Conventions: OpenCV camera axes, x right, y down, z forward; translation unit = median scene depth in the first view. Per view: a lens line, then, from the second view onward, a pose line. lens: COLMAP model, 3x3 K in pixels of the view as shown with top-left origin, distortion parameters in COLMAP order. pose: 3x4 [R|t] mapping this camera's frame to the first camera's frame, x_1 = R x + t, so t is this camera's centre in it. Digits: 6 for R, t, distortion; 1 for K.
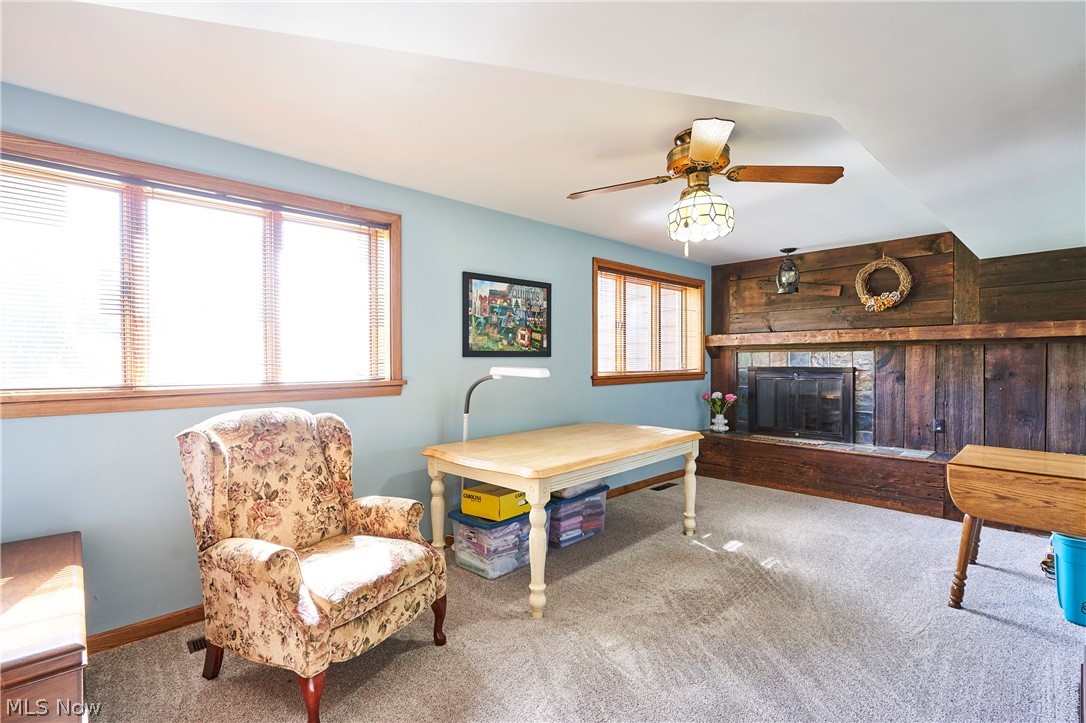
lens RADIAL K [[503.6, 0, 542.2], [0, 503.6, 365.3], [0, 0, 1]] dist [-0.000689, 0.000443]
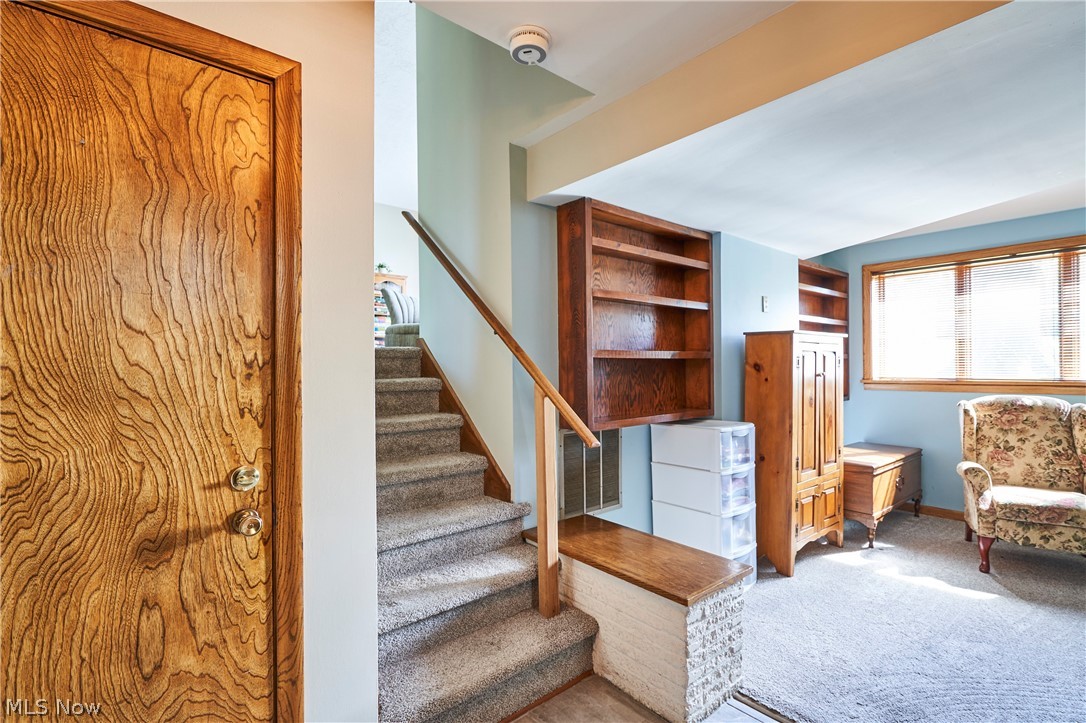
lens RADIAL K [[503.6, 0, 542.8], [0, 503.6, 365.7], [0, 0, 1]] dist [-0.000689, 0.000443]
pose [[-0.075655, -0.001194, -0.997133, 1.135645], [-0.003730, 0.999993, -0.000914, 0.001661], [0.997127, 0.003650, -0.075658, -0.350147]]
